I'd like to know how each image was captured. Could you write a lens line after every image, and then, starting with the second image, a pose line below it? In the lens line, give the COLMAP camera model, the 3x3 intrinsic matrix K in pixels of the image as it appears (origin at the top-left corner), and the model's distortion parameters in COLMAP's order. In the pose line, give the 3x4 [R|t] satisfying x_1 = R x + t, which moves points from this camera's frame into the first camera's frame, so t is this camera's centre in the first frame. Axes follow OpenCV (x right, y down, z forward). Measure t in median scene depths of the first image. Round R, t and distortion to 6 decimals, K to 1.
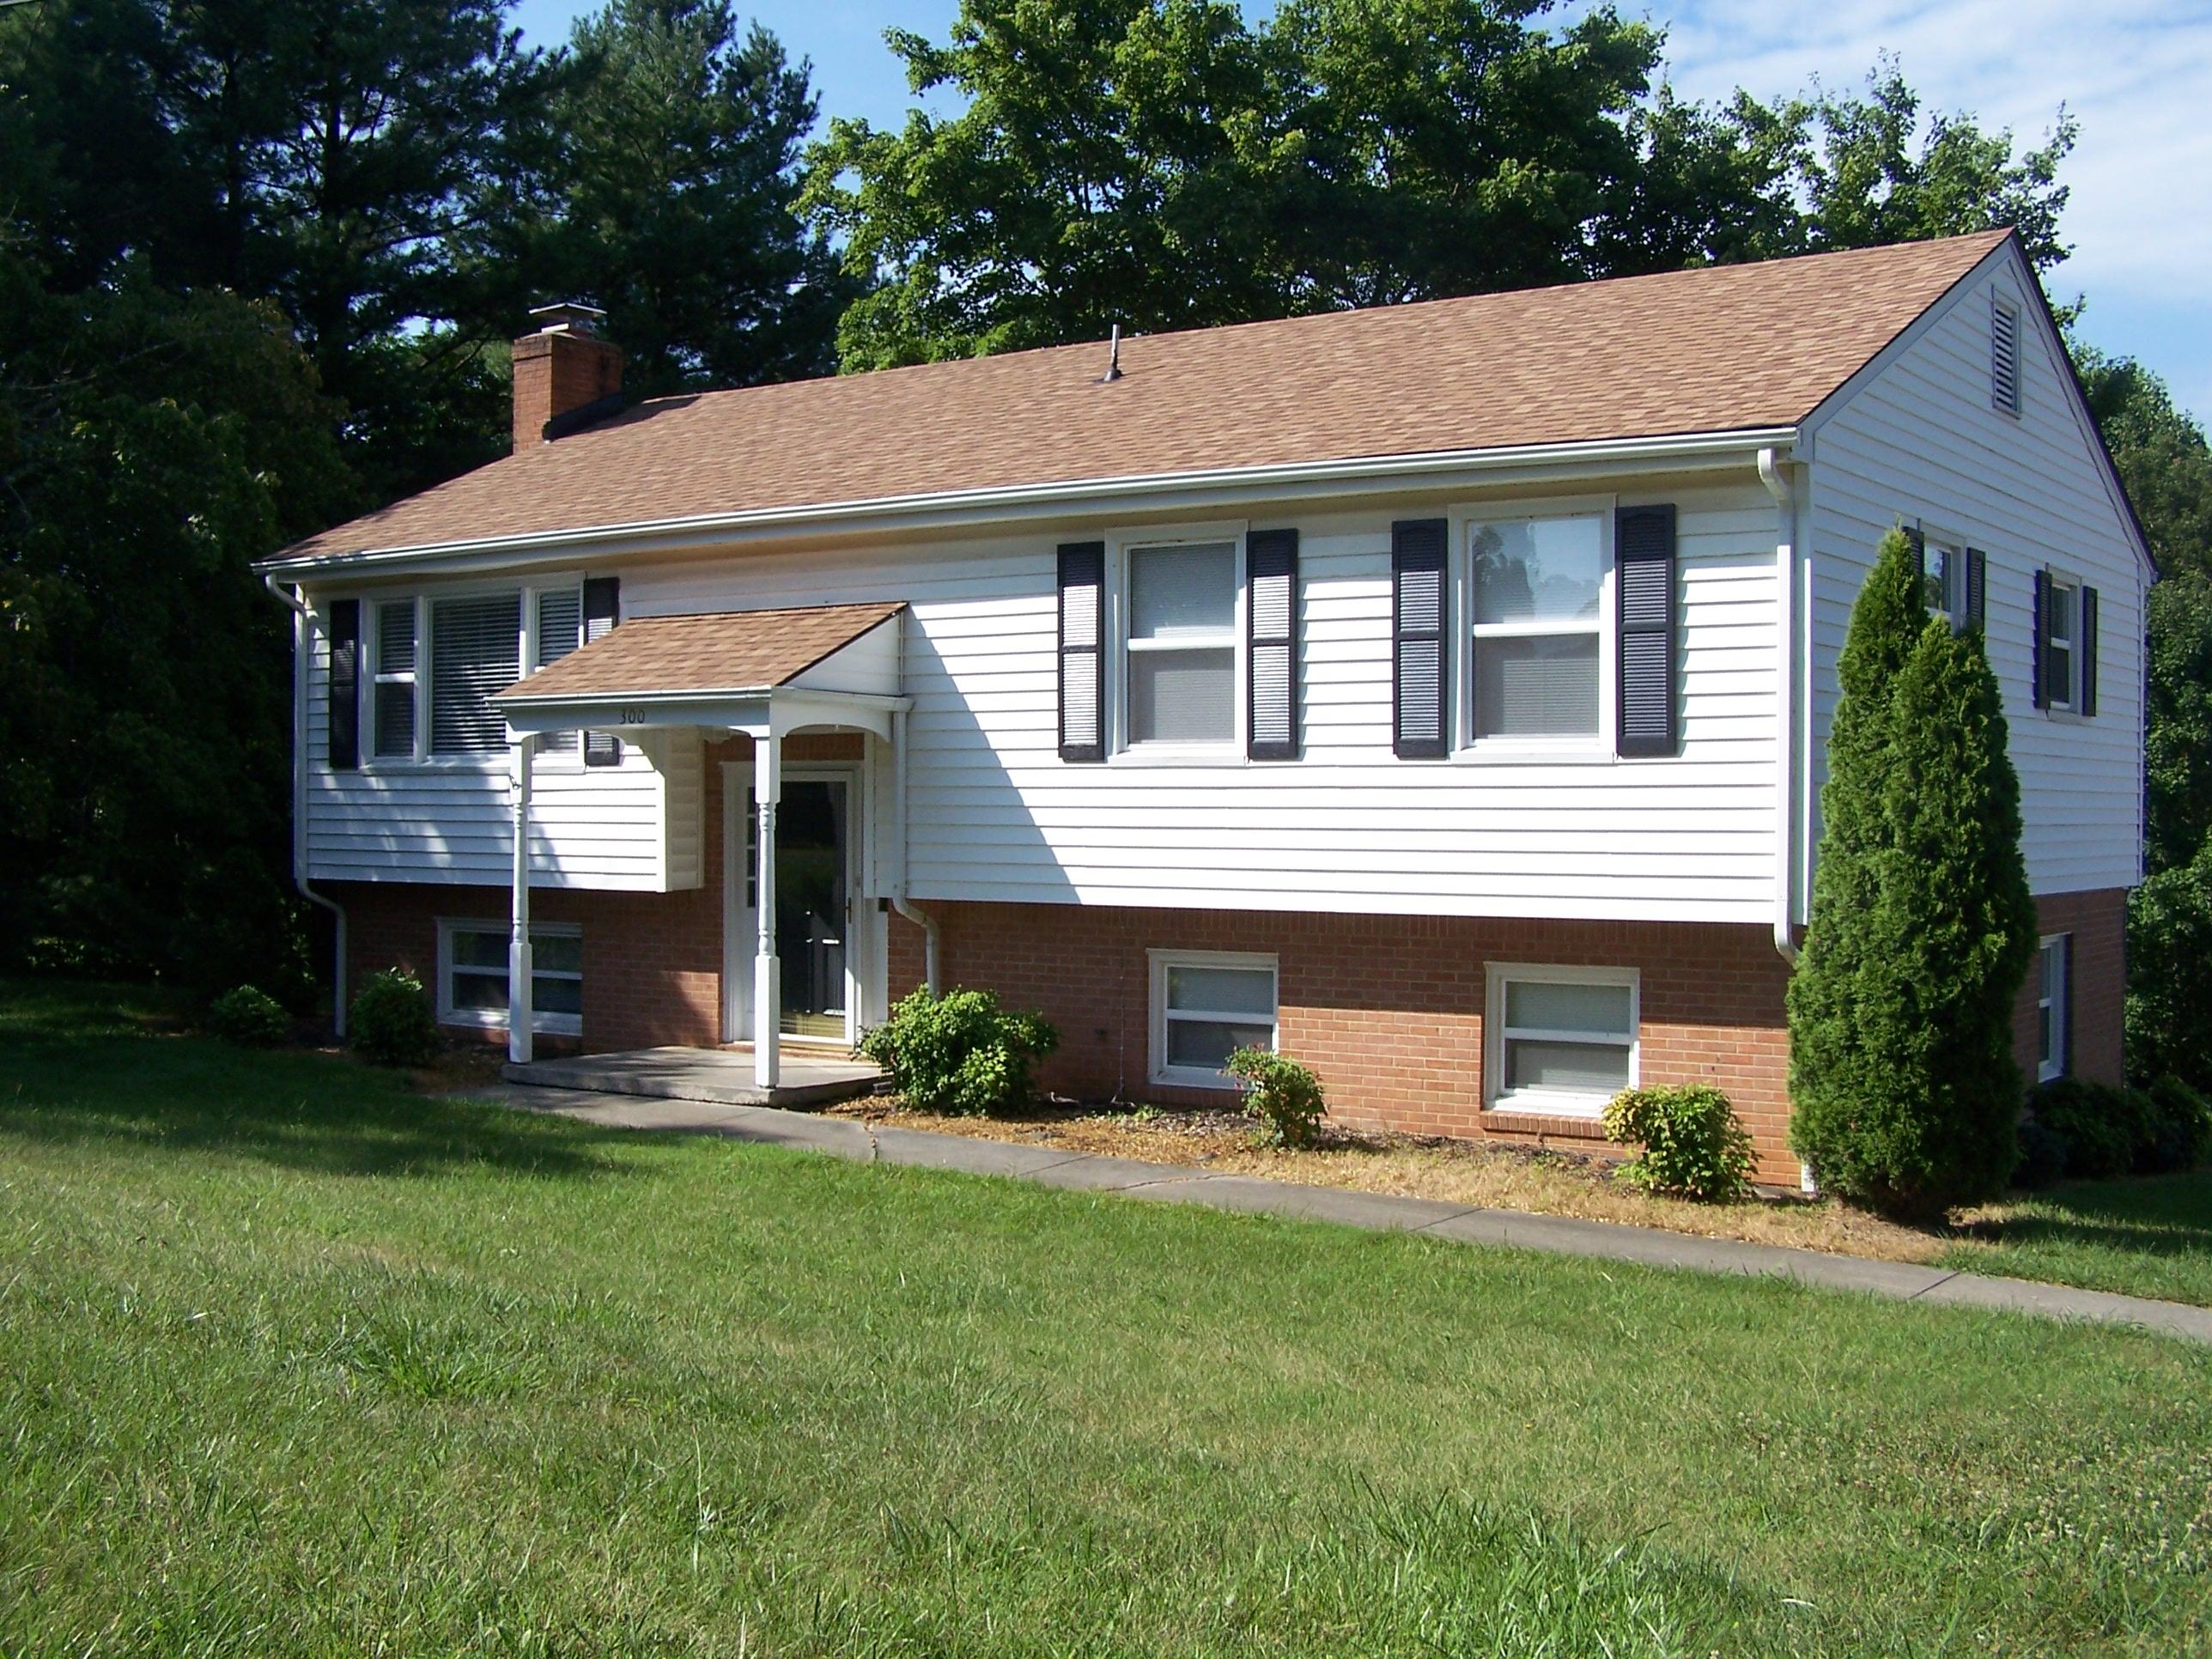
lens RADIAL K [[2488.0, 0, 1002.1], [0, 2488.0, 824.5], [0, 0, 1]] dist [-0.215252, 0.393800]
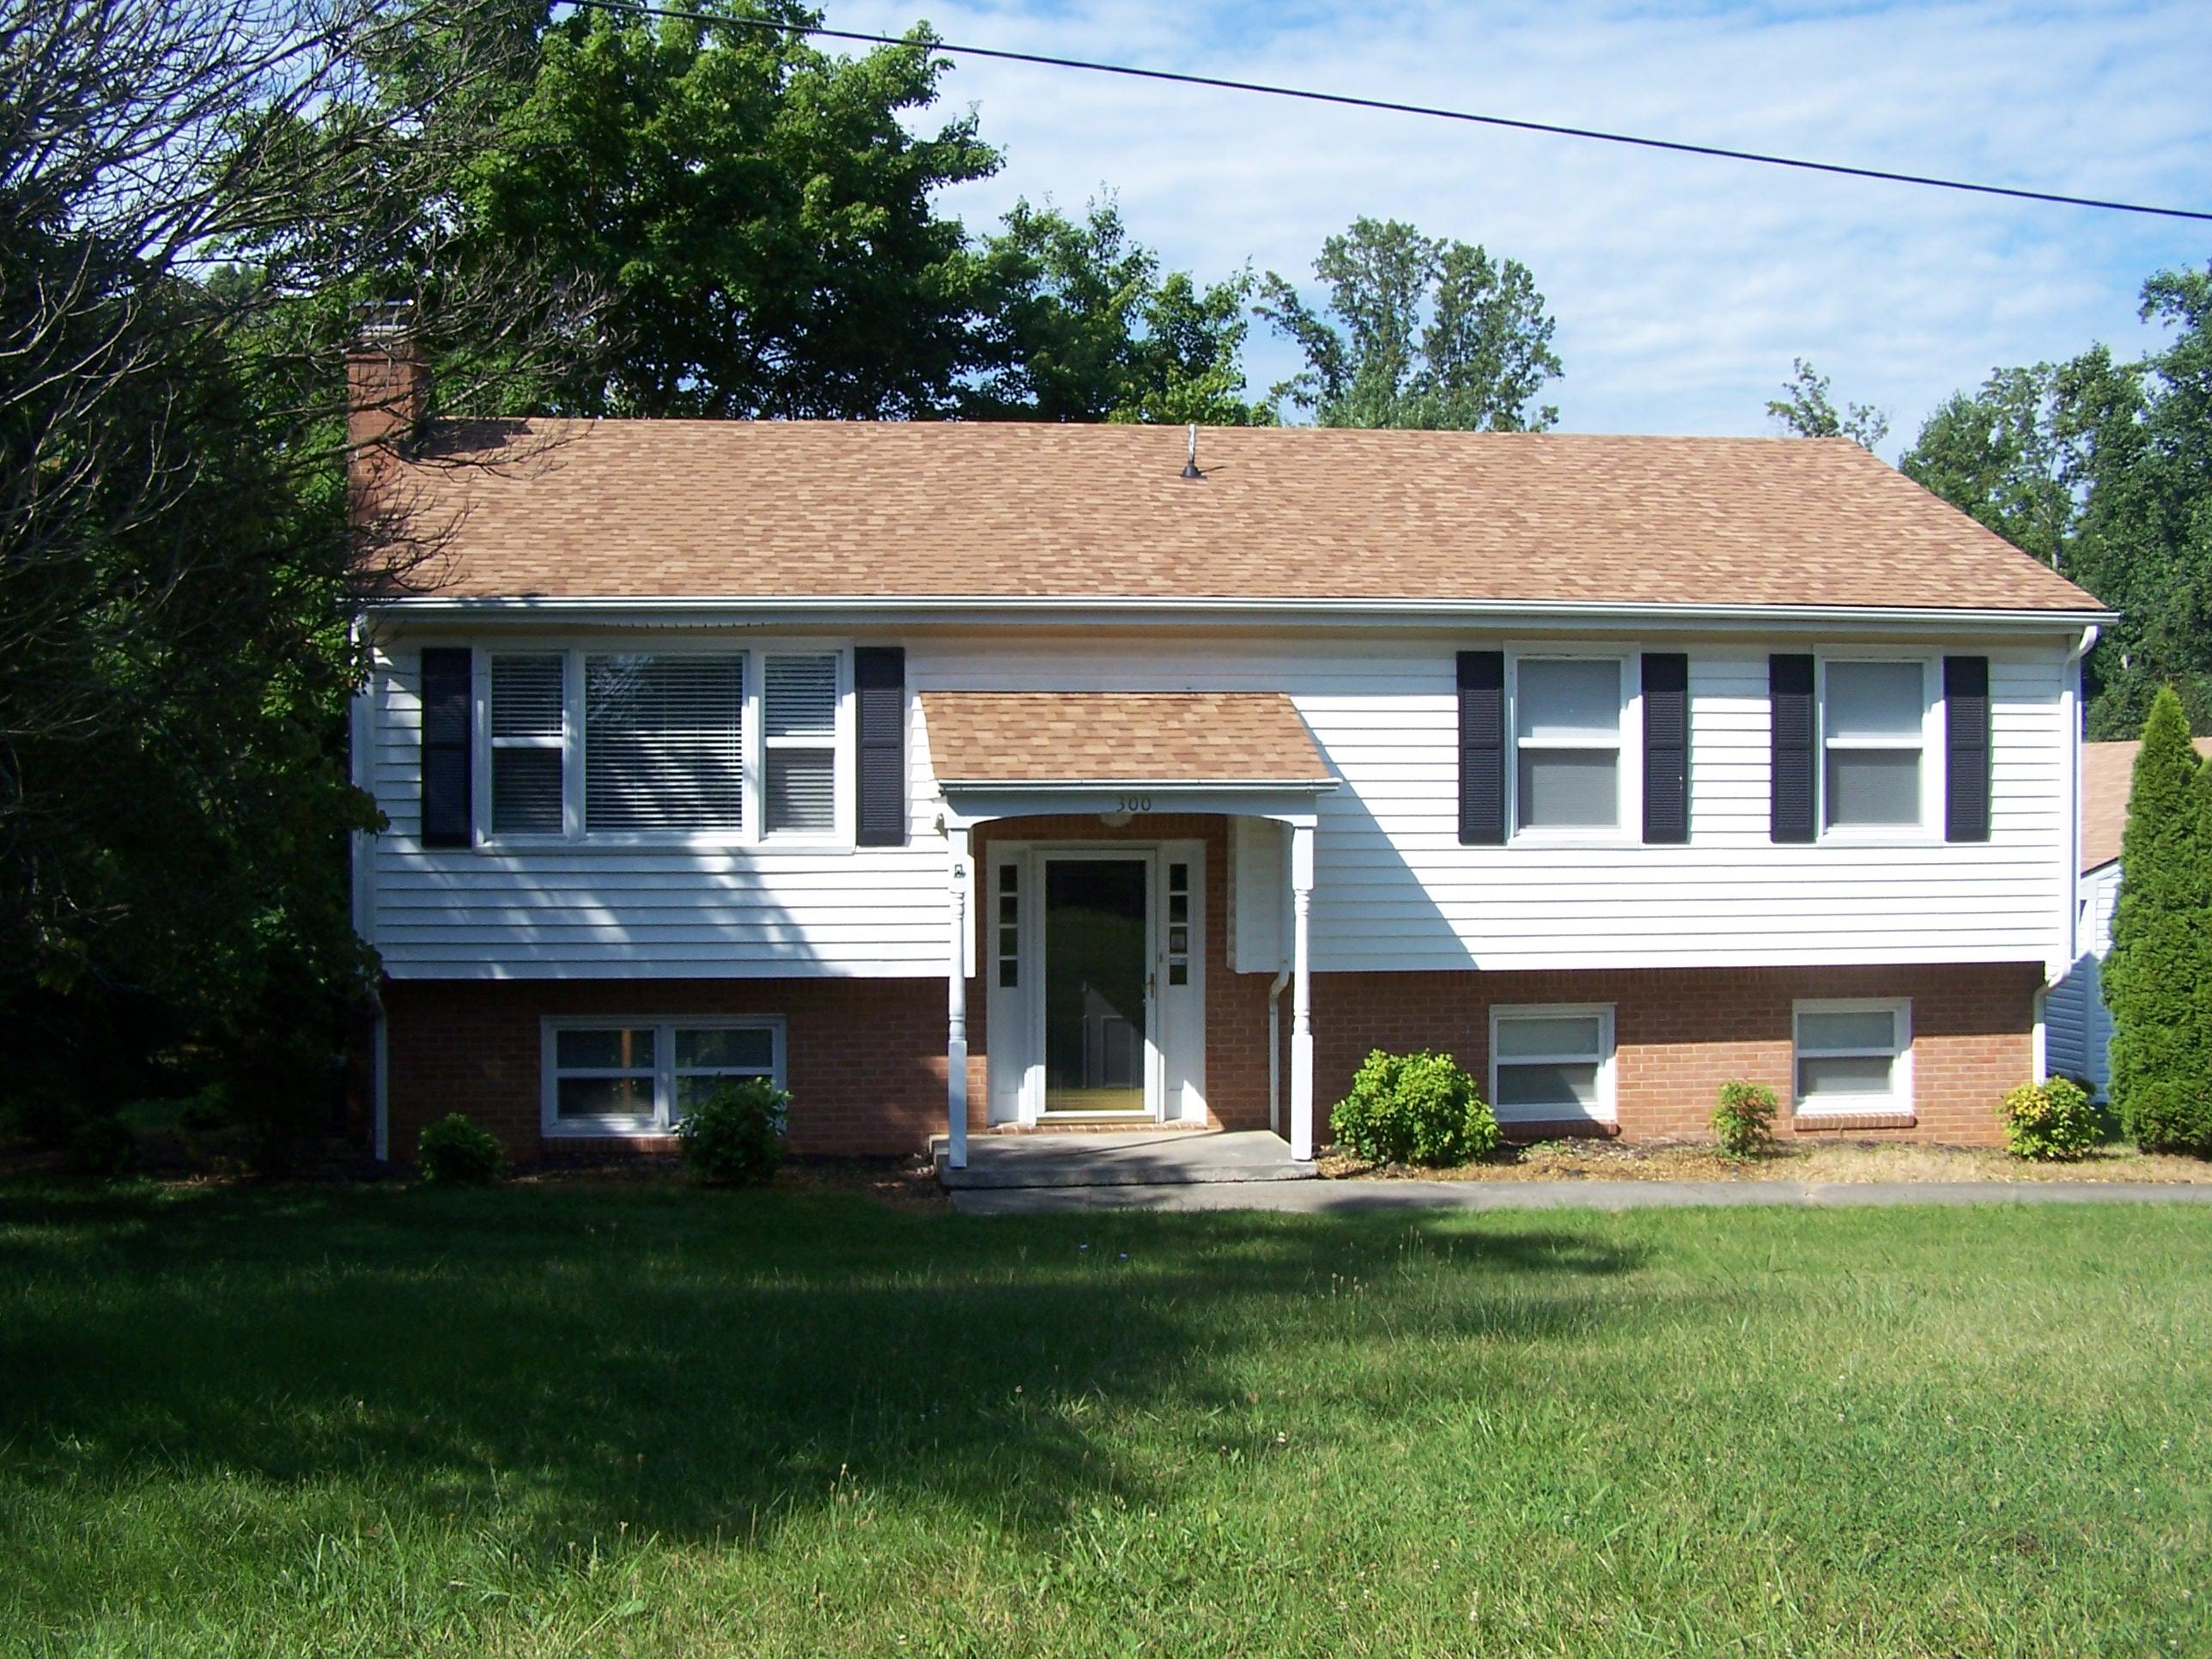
lens RADIAL K [[2488.0, 0, 1002.1], [0, 2488.0, 824.5], [0, 0, 1]] dist [-0.215252, 0.393800]
pose [[0.742988, -0.012091, 0.669195, -0.871039], [0.009496, 0.999927, 0.007523, -0.044120], [-0.669237, 0.000765, 0.743049, 0.304473]]
